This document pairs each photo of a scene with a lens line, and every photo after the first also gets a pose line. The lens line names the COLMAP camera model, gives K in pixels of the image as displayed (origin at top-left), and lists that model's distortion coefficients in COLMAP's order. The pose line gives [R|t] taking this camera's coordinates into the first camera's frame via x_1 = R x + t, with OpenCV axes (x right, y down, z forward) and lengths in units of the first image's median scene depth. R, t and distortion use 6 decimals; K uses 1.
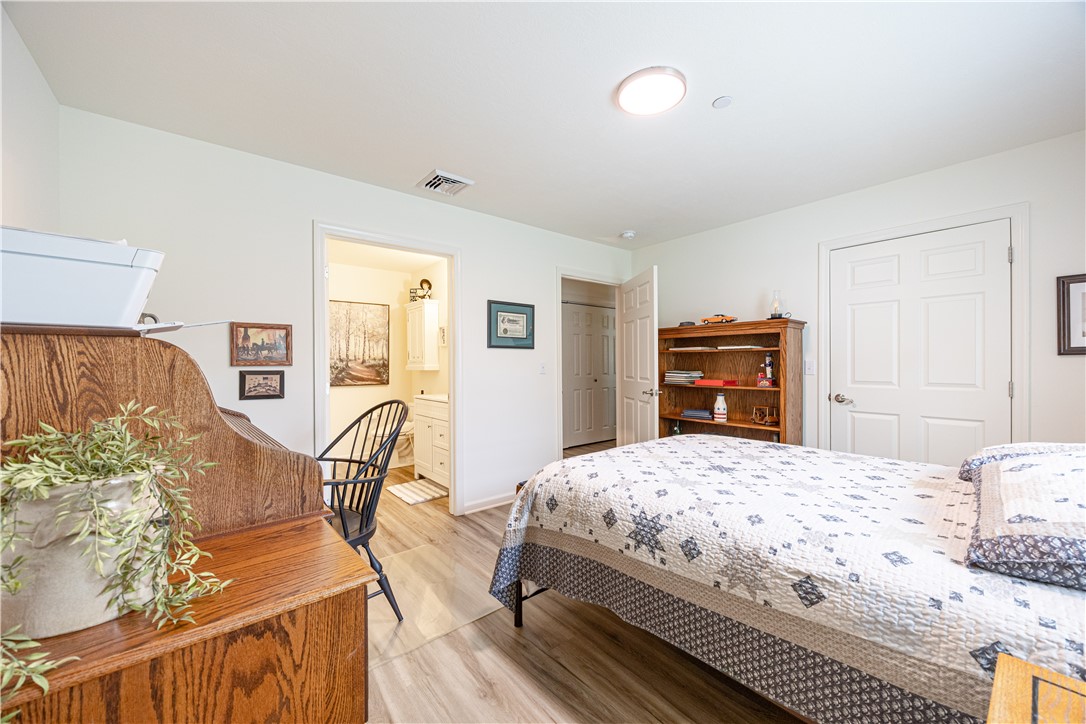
lens RADIAL K [[416.5, 0, 535.6], [0, 416.5, 365.8], [0, 0, 1]] dist [-0.003010, 0.000291]
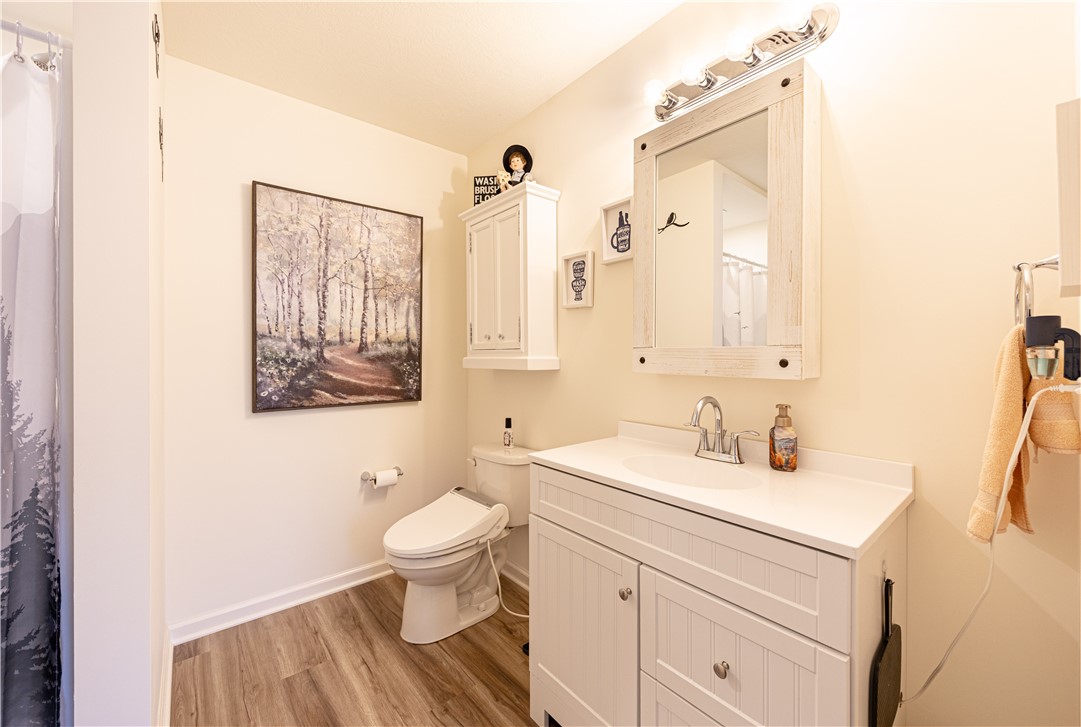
lens RADIAL K [[424.1, 0, 547.9], [0, 424.1, 358.3], [0, 0, 1]] dist [0.001186, 0.000019]
pose [[0.999132, 0.002955, 0.041544, -0.247138], [-0.002905, 0.999995, -0.001243, 0.000755], [-0.041547, 0.001121, 0.999136, 0.572650]]
